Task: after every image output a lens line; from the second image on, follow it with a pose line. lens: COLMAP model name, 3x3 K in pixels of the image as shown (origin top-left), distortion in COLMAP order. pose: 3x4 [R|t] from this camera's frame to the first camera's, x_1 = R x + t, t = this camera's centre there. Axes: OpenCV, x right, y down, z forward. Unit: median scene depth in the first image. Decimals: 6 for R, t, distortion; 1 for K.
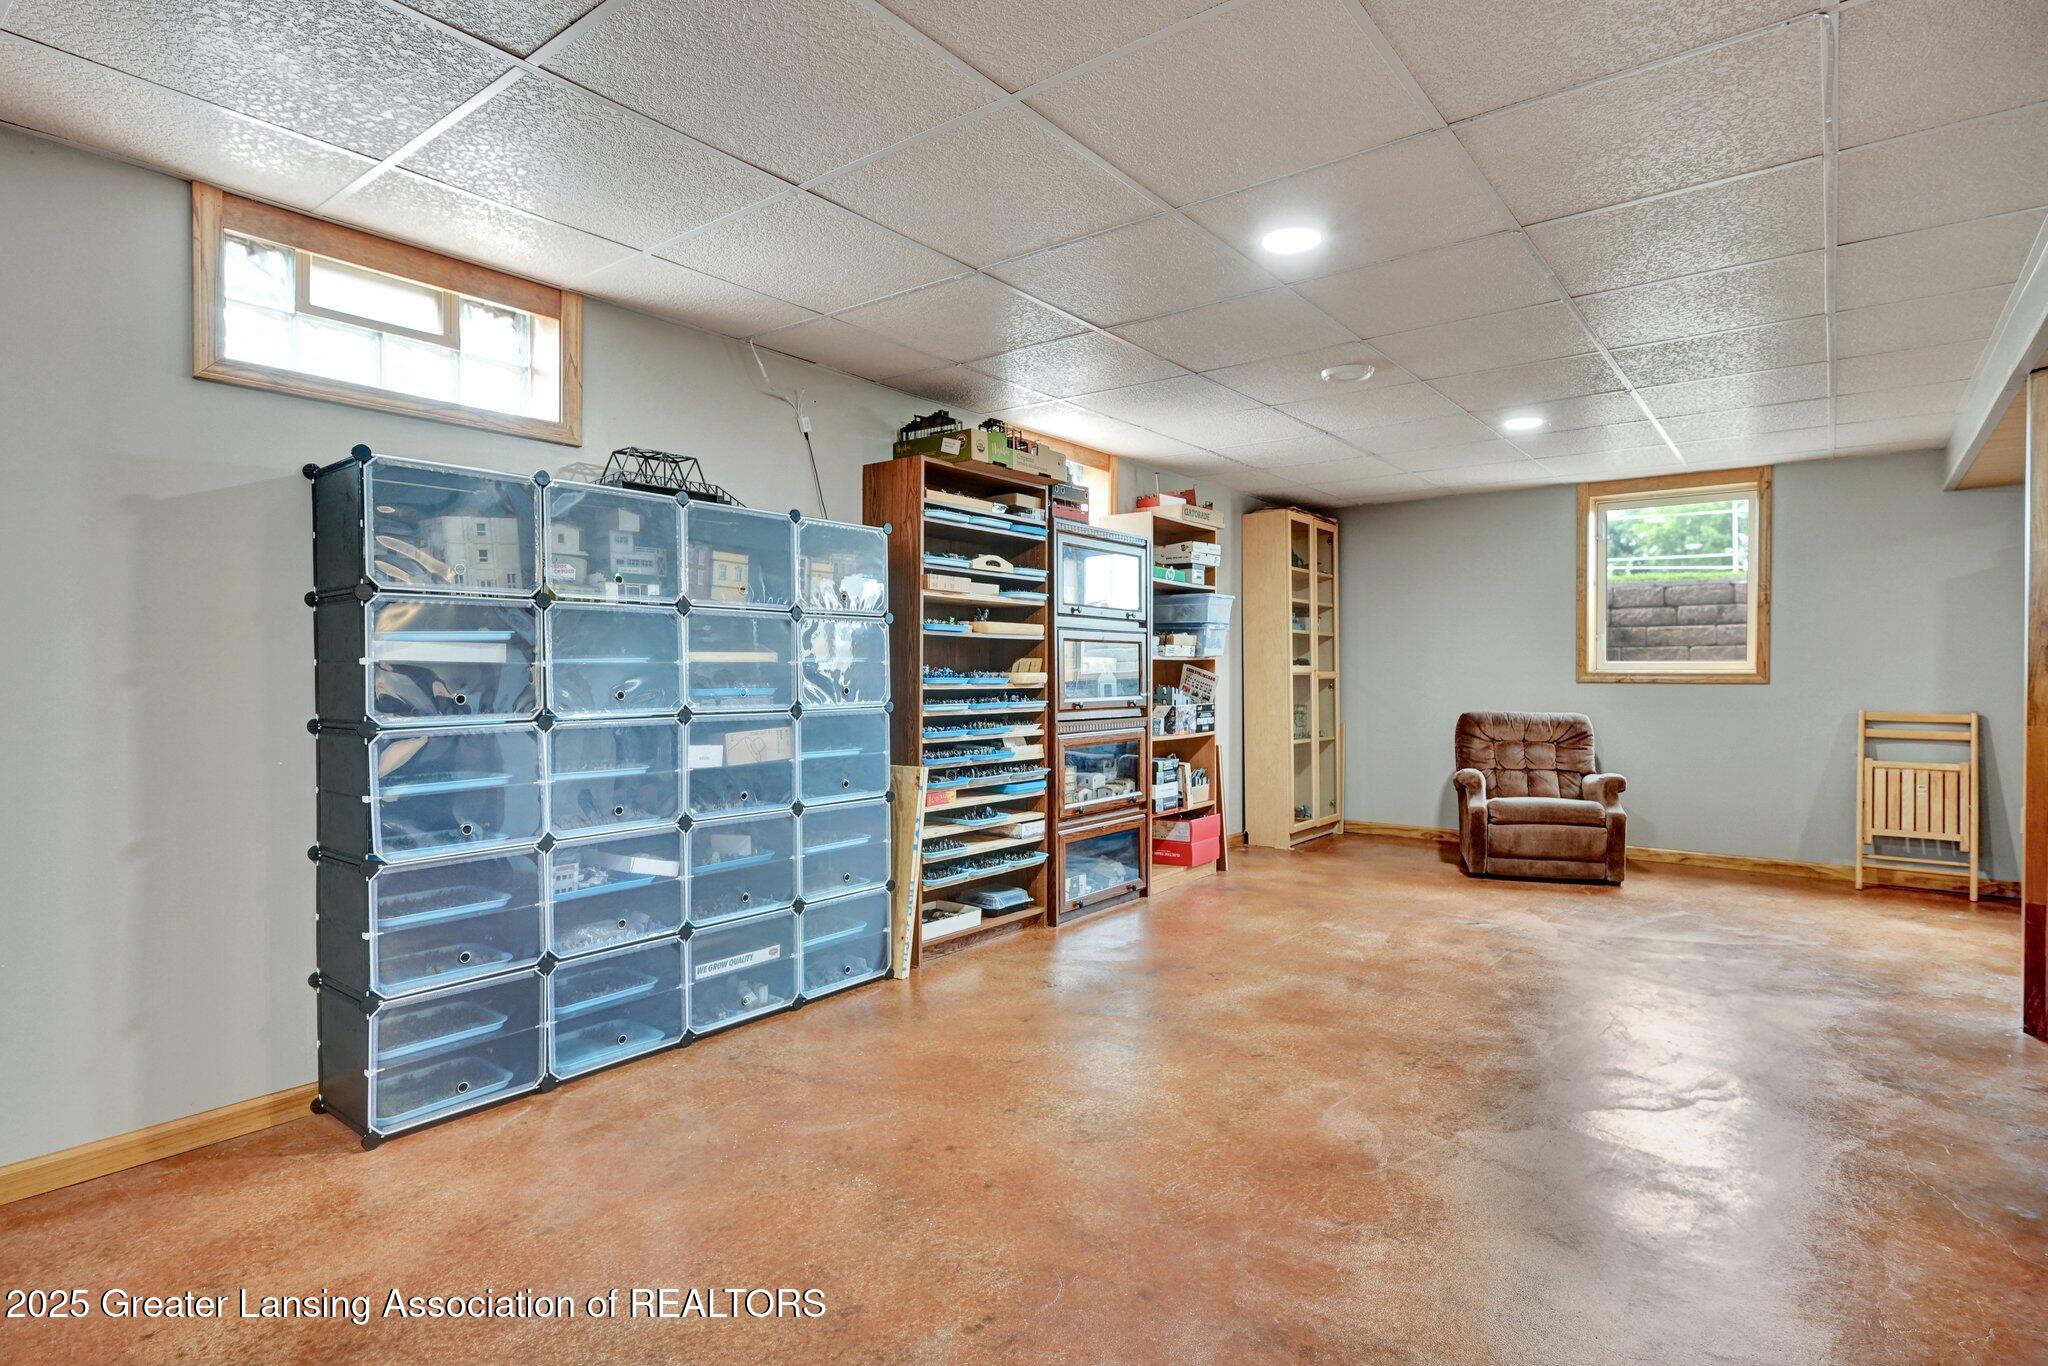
lens RADIAL K [[1046.5, 0, 1024.0], [0, 1046.5, 683.0], [0, 0, 1]] dist [-0.003998, 0.001312]
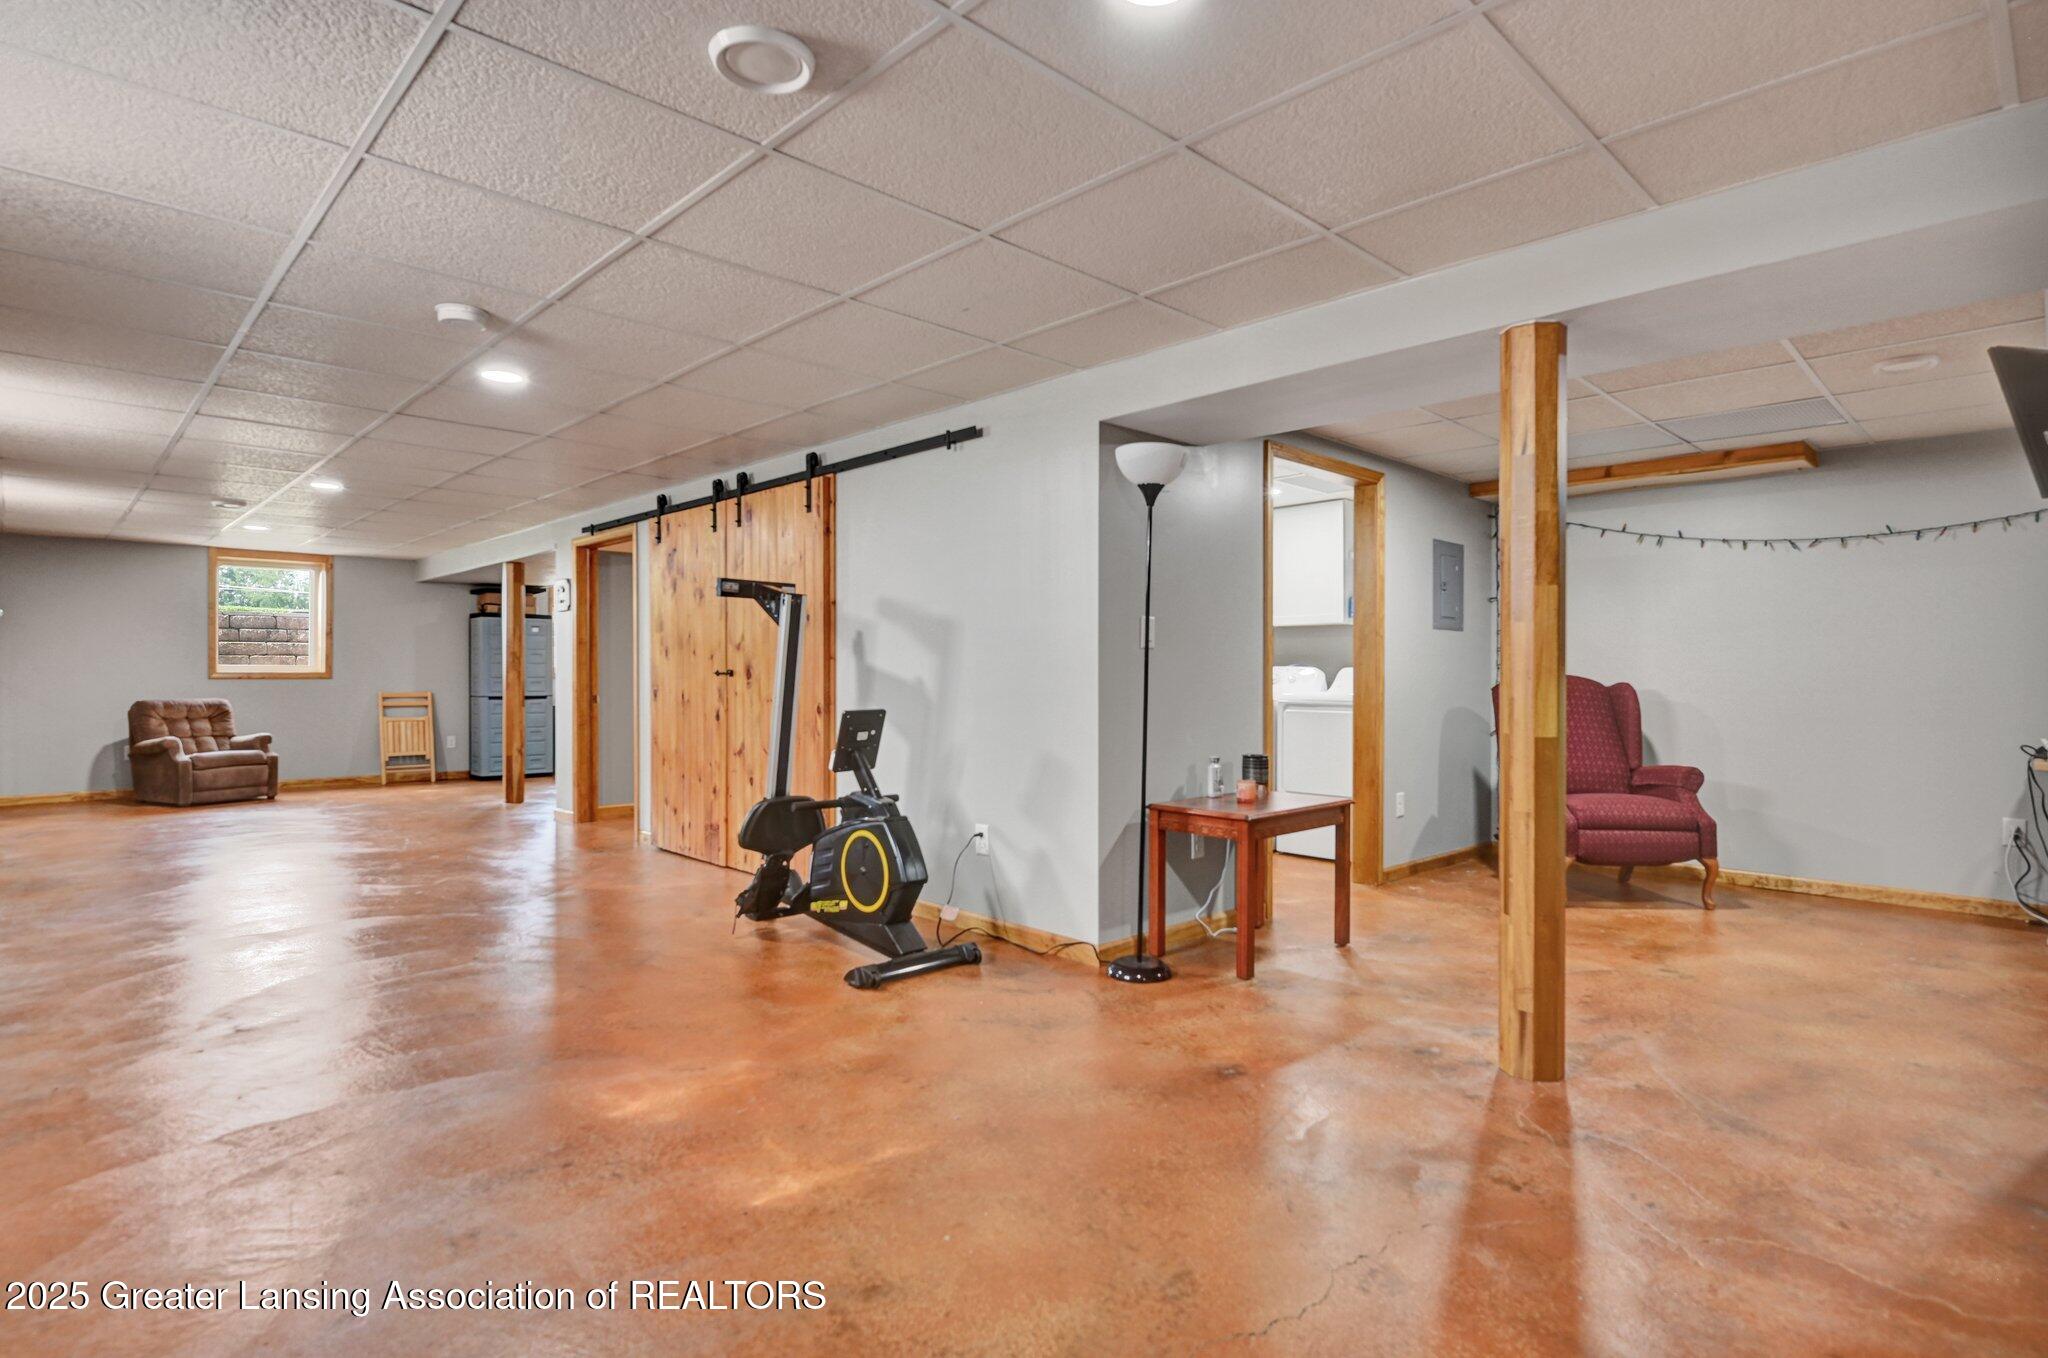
lens RADIAL K [[1046.5, 0, 1024.0], [0, 1046.5, 679.0], [0, 0, 1]] dist [-0.003998, 0.001312]
pose [[0.144105, -0.003756, 0.989555, -0.891424], [0.012493, 0.999920, 0.001976, 0.012820], [-0.989484, 0.012078, 0.144140, -0.426270]]
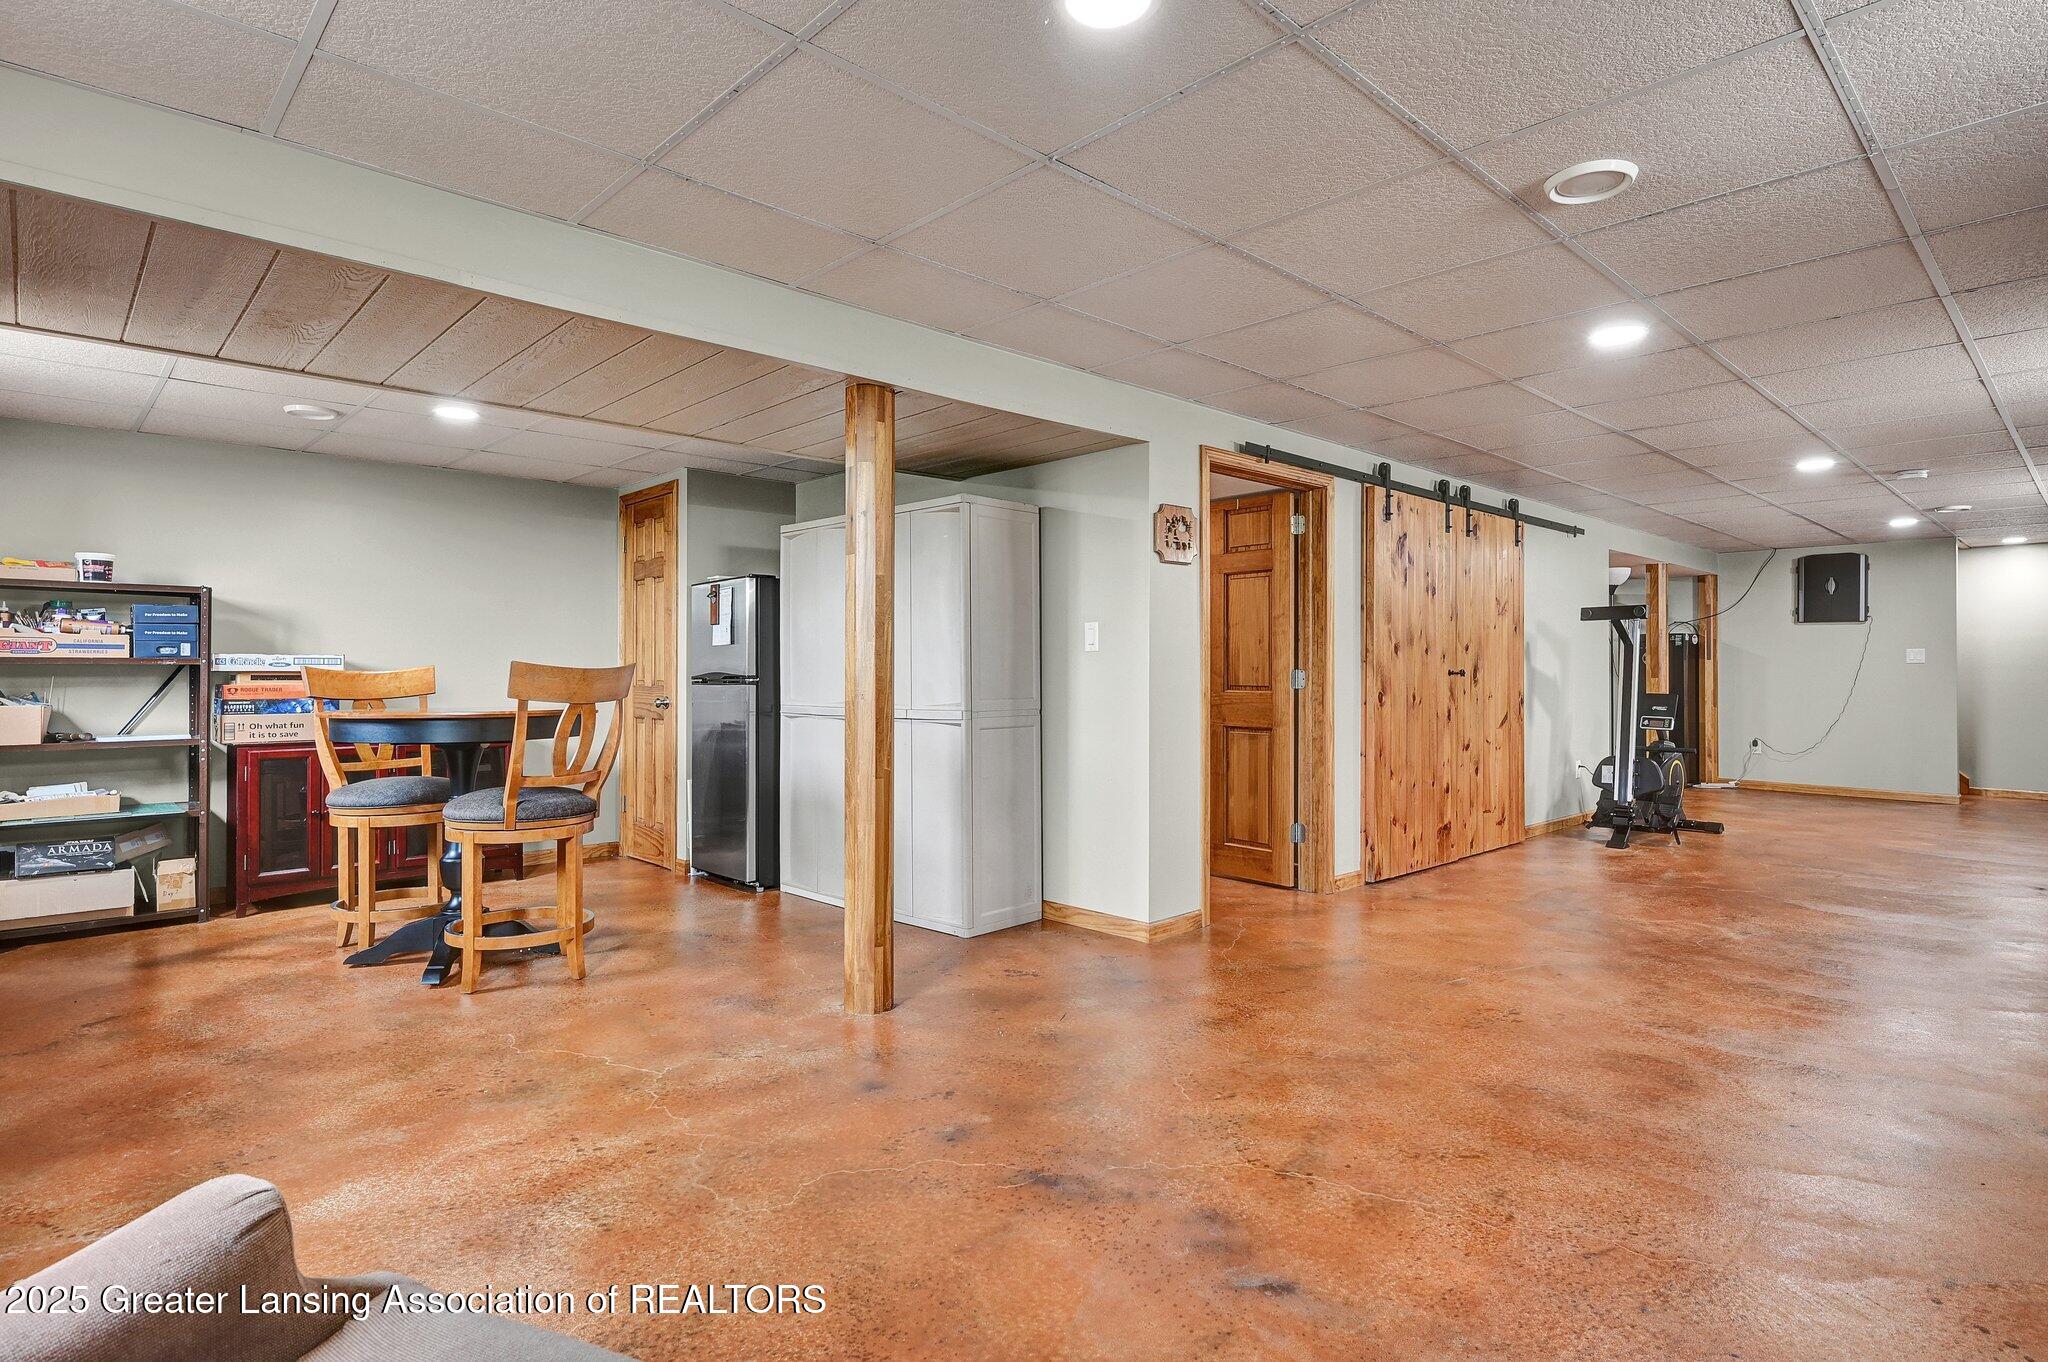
lens RADIAL K [[1046.5, 0, 1024.0], [0, 1046.5, 681.0], [0, 0, 1]] dist [-0.003998, 0.001312]
pose [[-0.988578, -0.003200, 0.150675, 0.386199], [0.000666, 0.999672, 0.025597, -0.014323], [-0.150708, 0.025405, -0.988252, 1.166243]]
